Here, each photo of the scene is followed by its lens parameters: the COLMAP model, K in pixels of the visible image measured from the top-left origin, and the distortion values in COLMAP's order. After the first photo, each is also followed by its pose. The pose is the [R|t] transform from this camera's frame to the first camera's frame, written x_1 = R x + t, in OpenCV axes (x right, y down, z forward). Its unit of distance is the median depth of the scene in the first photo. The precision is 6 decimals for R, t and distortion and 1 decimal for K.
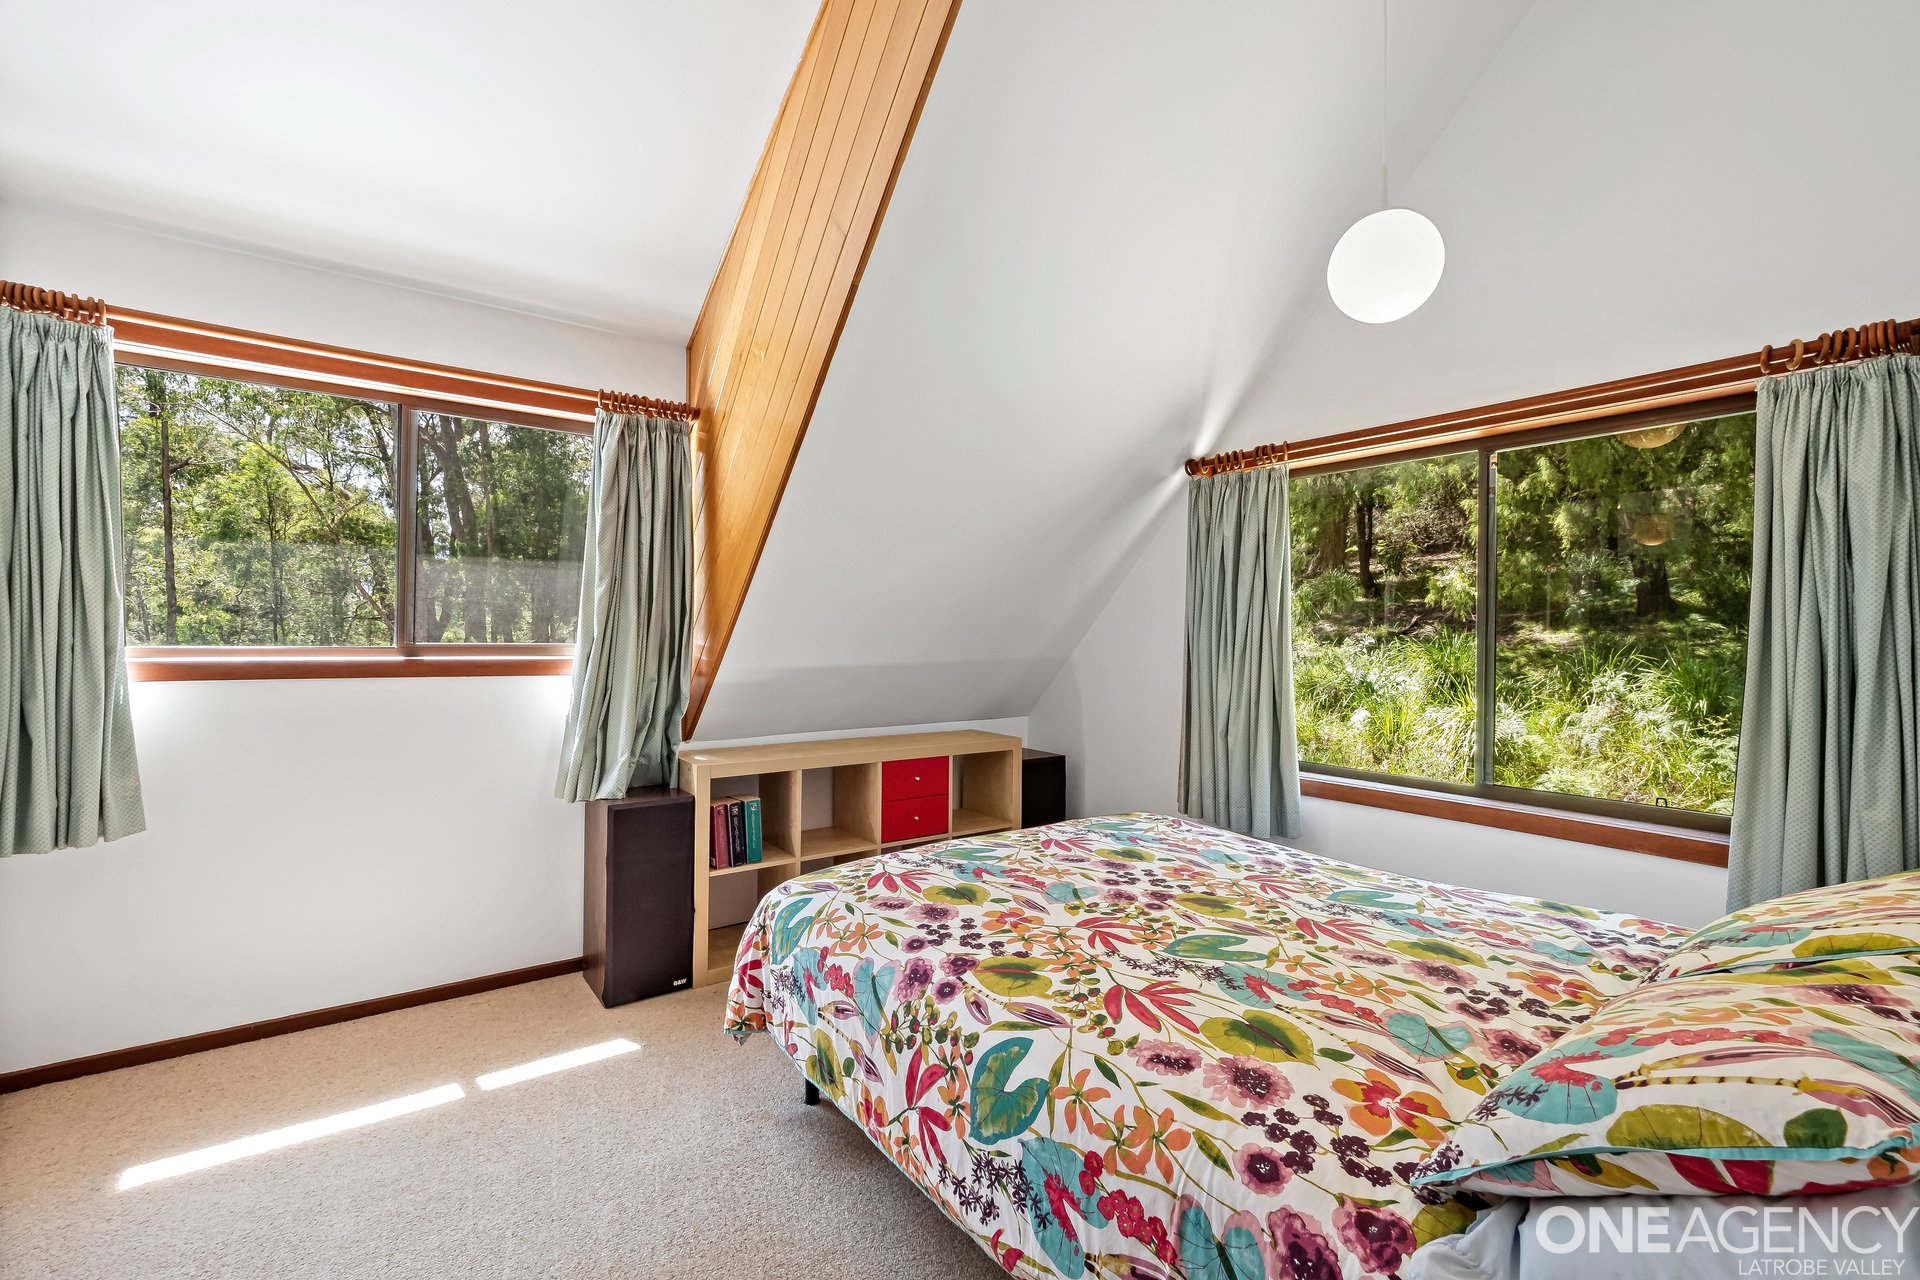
lens RADIAL K [[844.5, 0, 964.7], [0, 844.5, 639.5], [0, 0, 1]] dist [0.002344, -0.003705]
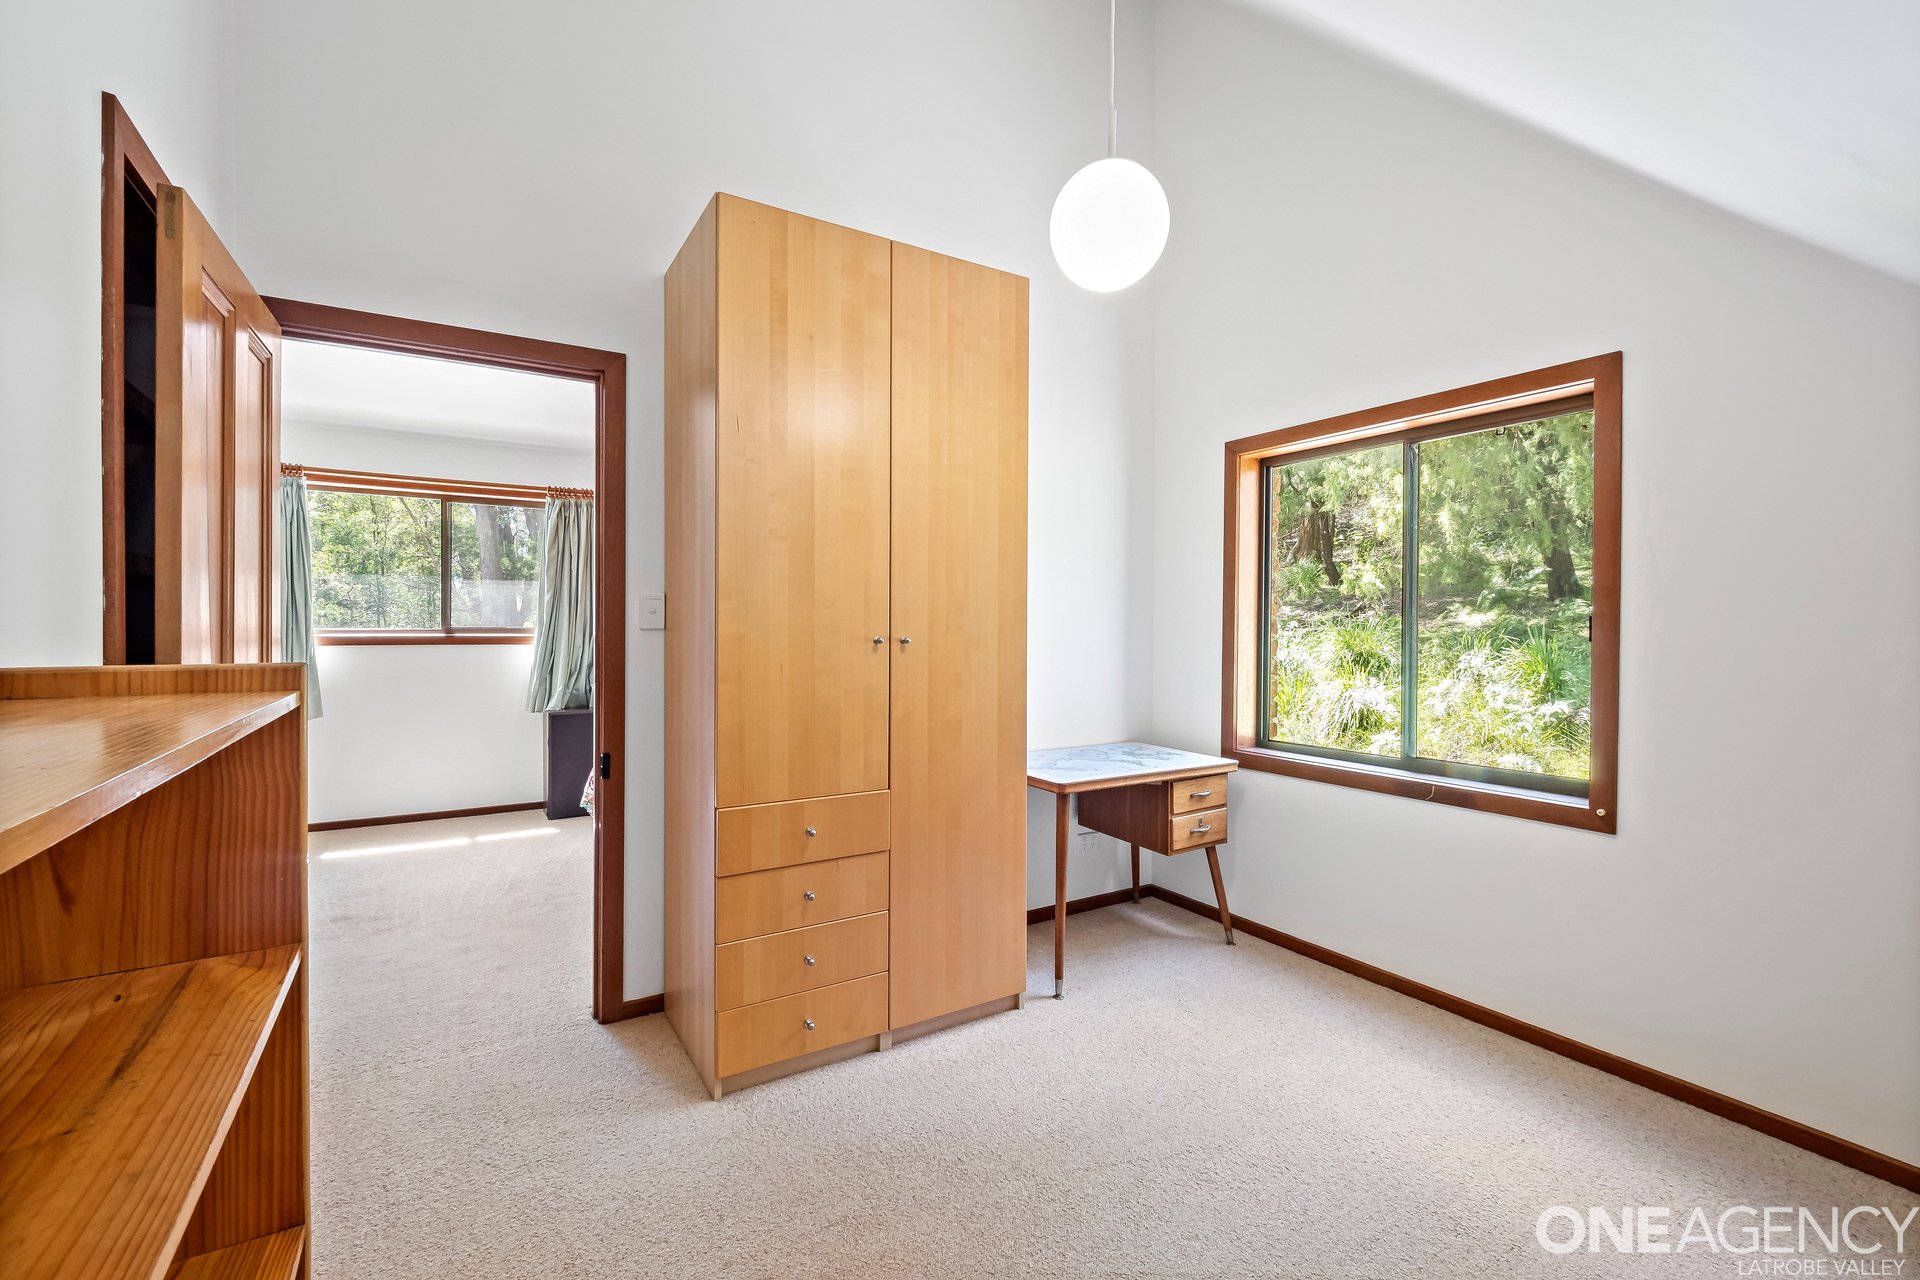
lens RADIAL K [[844.5, 0, 957.8], [0, 844.5, 631.4], [0, 0, 1]] dist [0.002344, -0.003705]
pose [[0.996517, -0.005030, -0.083240, 0.295224], [0.005471, 0.999972, 0.005063, 0.005075], [0.083212, -0.005501, 0.996517, -0.364715]]
